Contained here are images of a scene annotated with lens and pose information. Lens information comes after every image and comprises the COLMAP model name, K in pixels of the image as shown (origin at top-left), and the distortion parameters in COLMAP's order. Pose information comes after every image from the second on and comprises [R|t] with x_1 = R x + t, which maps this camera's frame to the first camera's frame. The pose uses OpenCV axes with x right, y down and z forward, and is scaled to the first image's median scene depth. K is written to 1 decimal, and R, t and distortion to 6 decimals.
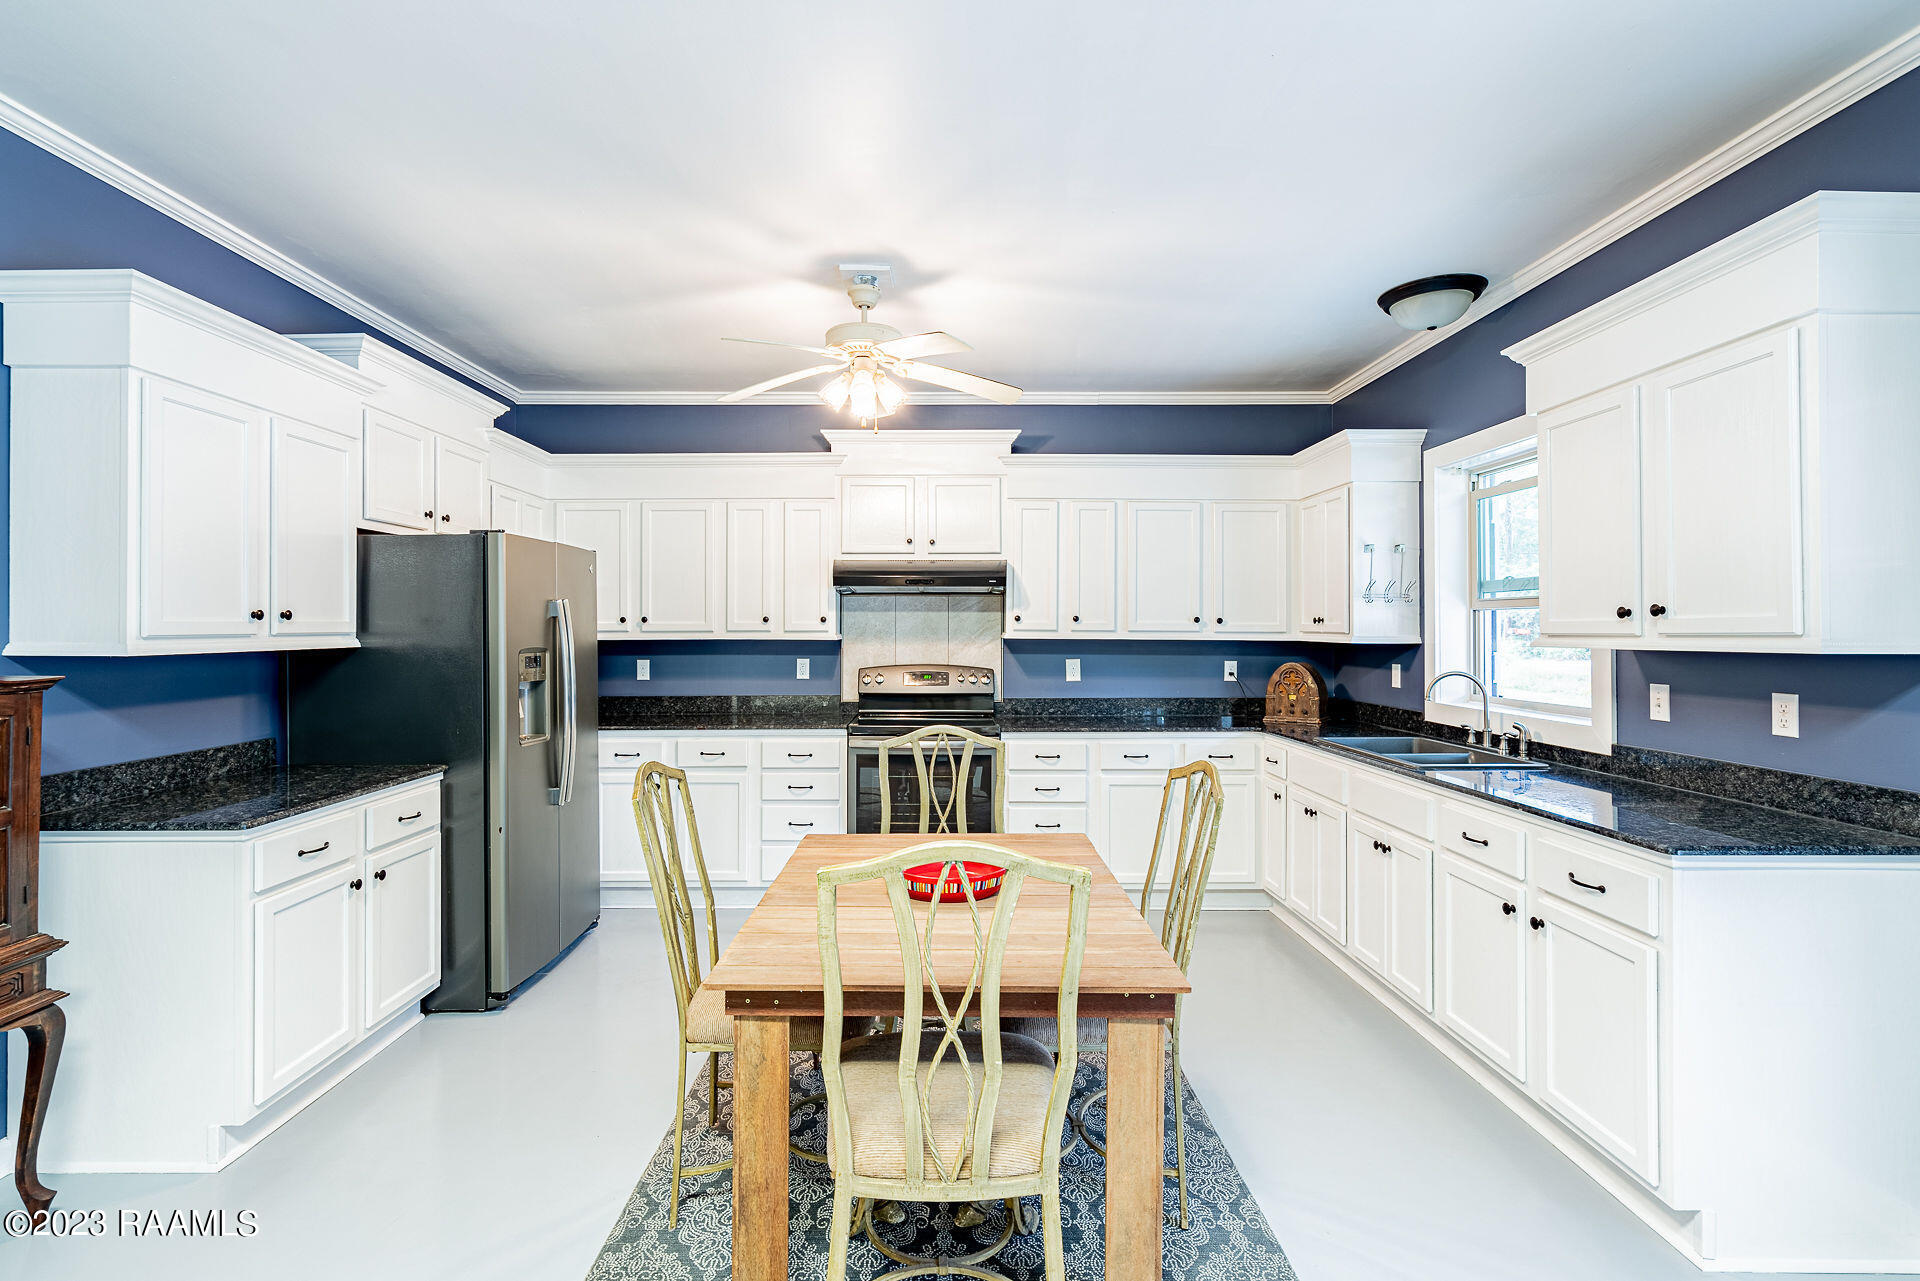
lens RADIAL K [[878.5, 0, 939.4], [0, 878.5, 610.0], [0, 0, 1]] dist [-0.009130, 0.003712]
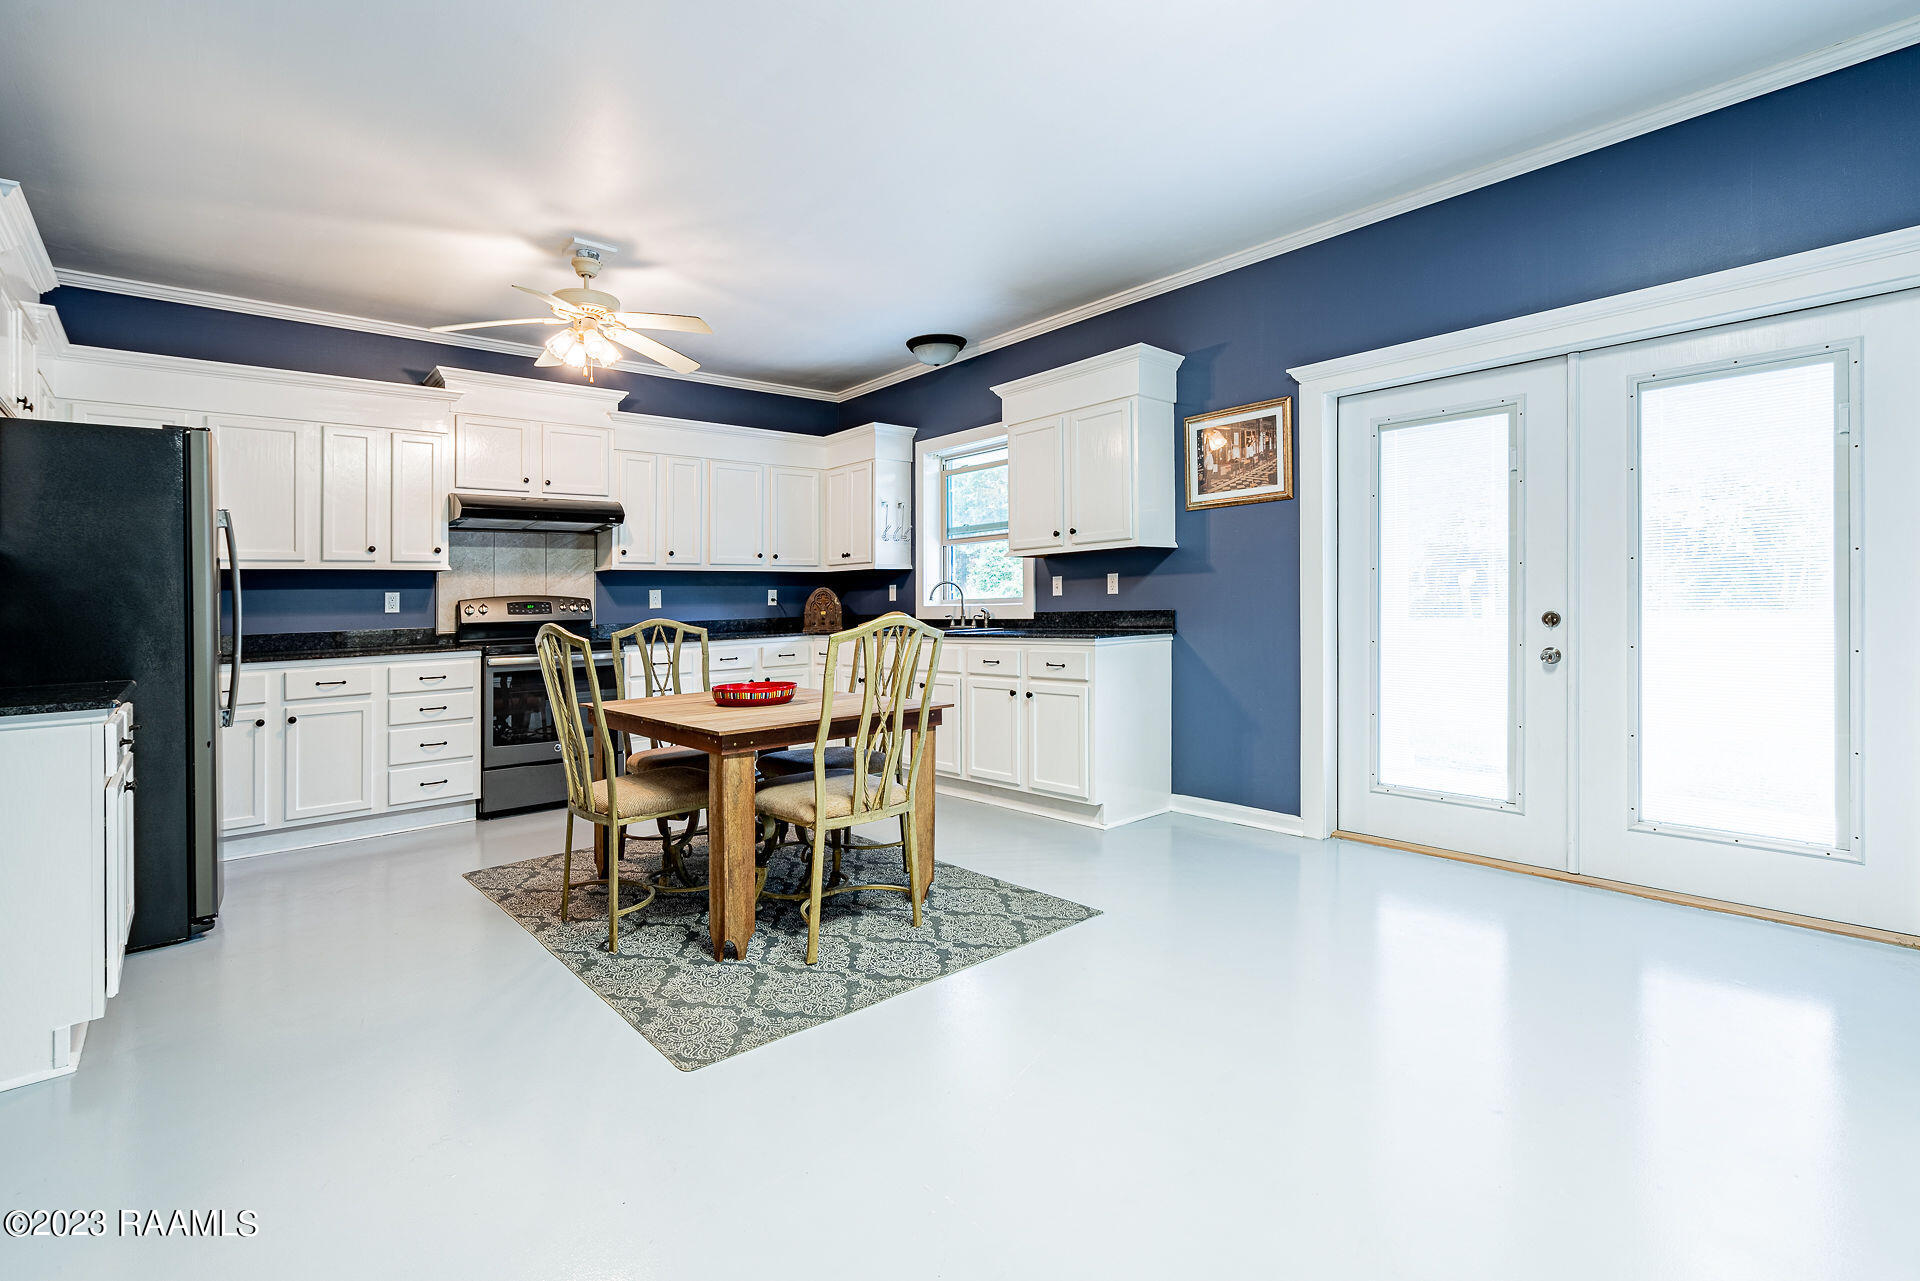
lens RADIAL K [[878.5, 0, 933.6], [0, 878.5, 593.1], [0, 0, 1]] dist [-0.009130, 0.003712]
pose [[0.763582, -0.011535, 0.645608, -0.375275], [0.010826, 0.999929, 0.005061, 0.067012], [-0.645620, 0.003125, 0.763653, -0.171313]]
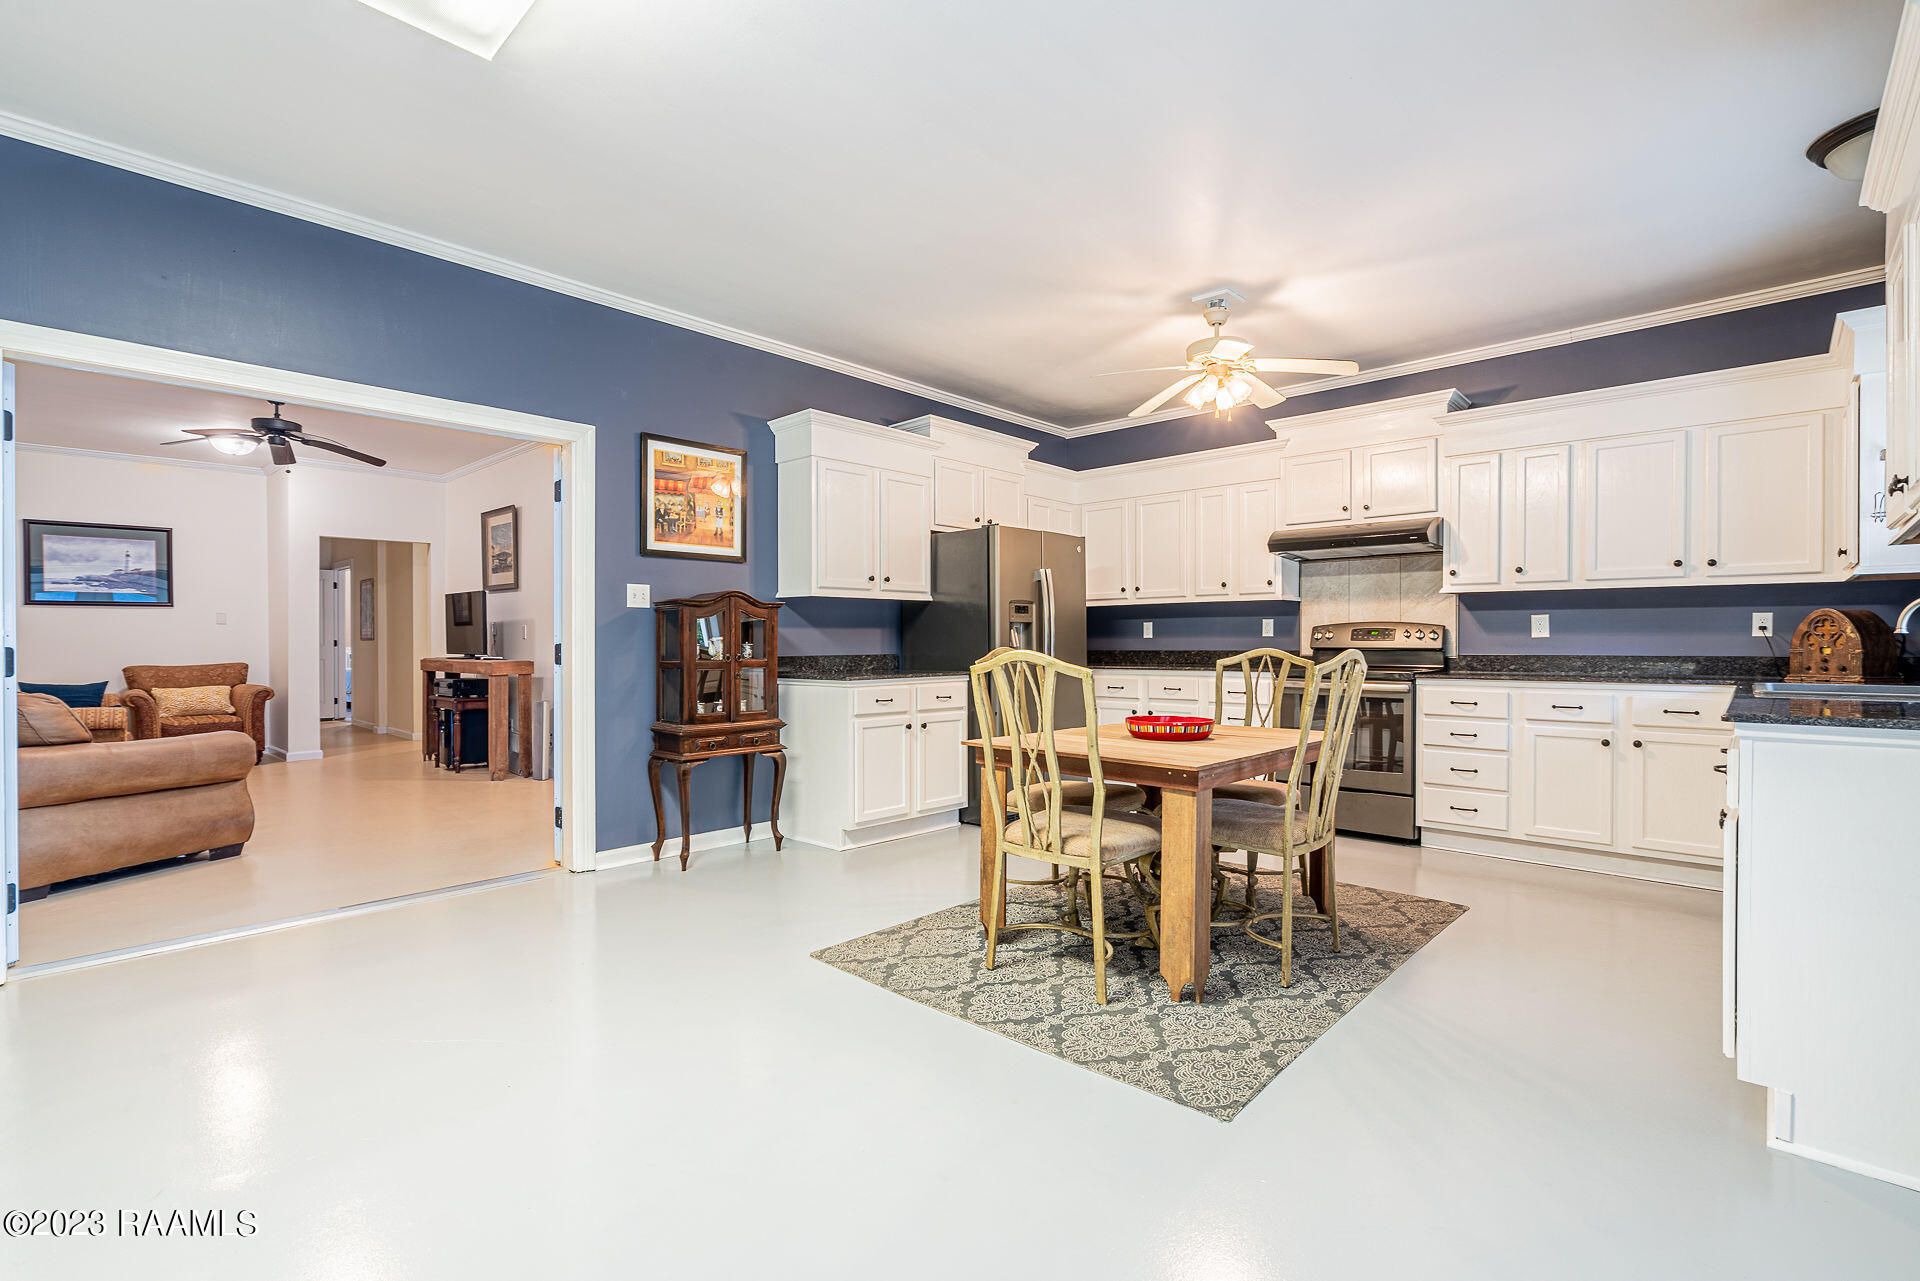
lens RADIAL K [[878.5, 0, 962.7], [0, 878.5, 626.1], [0, 0, 1]] dist [-0.009130, 0.003712]
pose [[0.732783, -0.012016, -0.680357, 0.390071], [0.014855, 0.999888, -0.001659, 0.069701], [0.680301, -0.008891, 0.732879, -0.145686]]
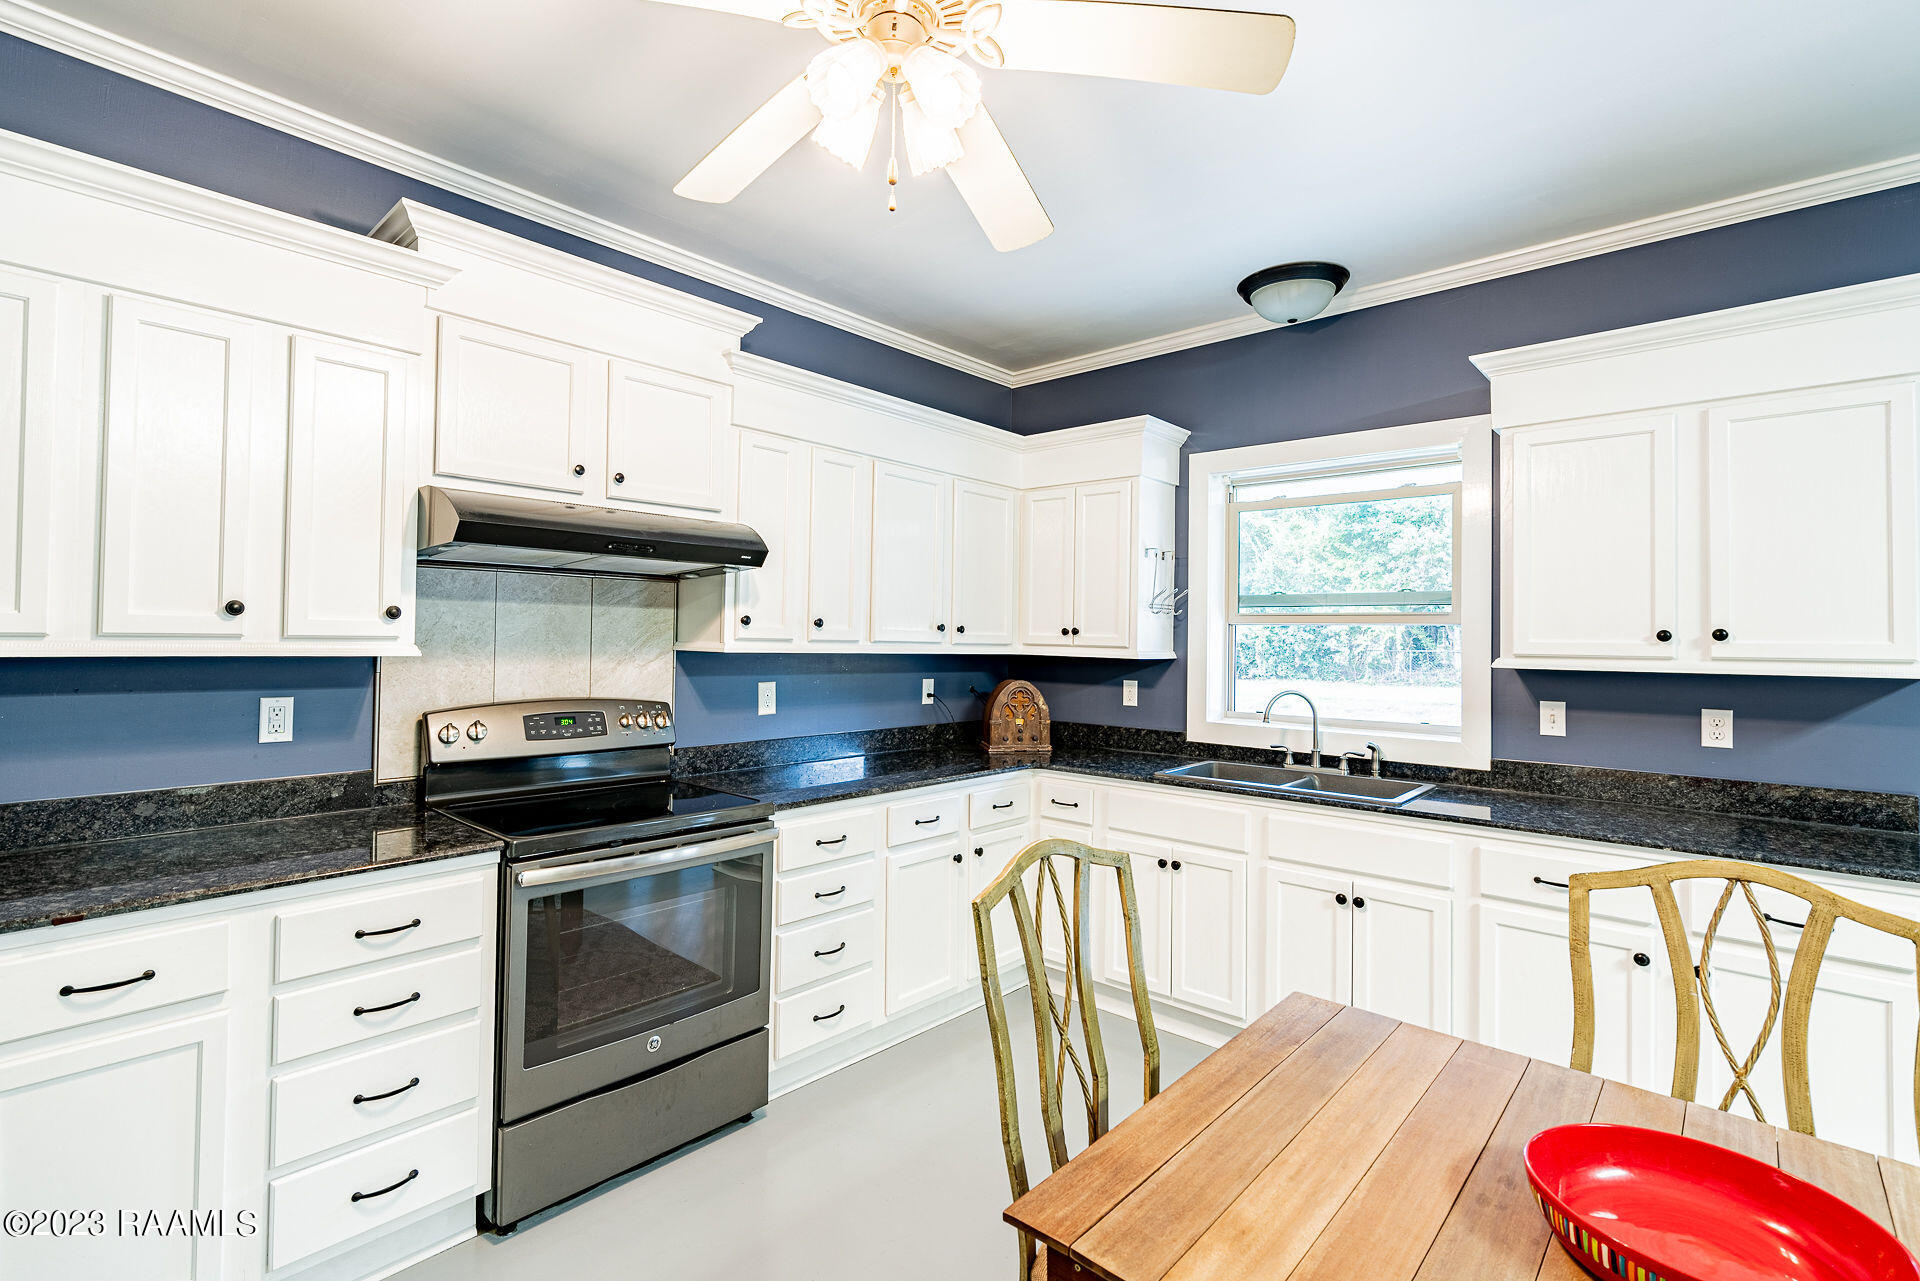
lens RADIAL K [[878.5, 0, 936.9], [0, 878.5, 638.2], [0, 0, 1]] dist [-0.009130, 0.003712]
pose [[0.675894, 0.010494, 0.736924, -0.294955], [-0.031806, 0.999382, 0.014940, 0.009324], [-0.736312, -0.033537, 0.675810, 0.518351]]
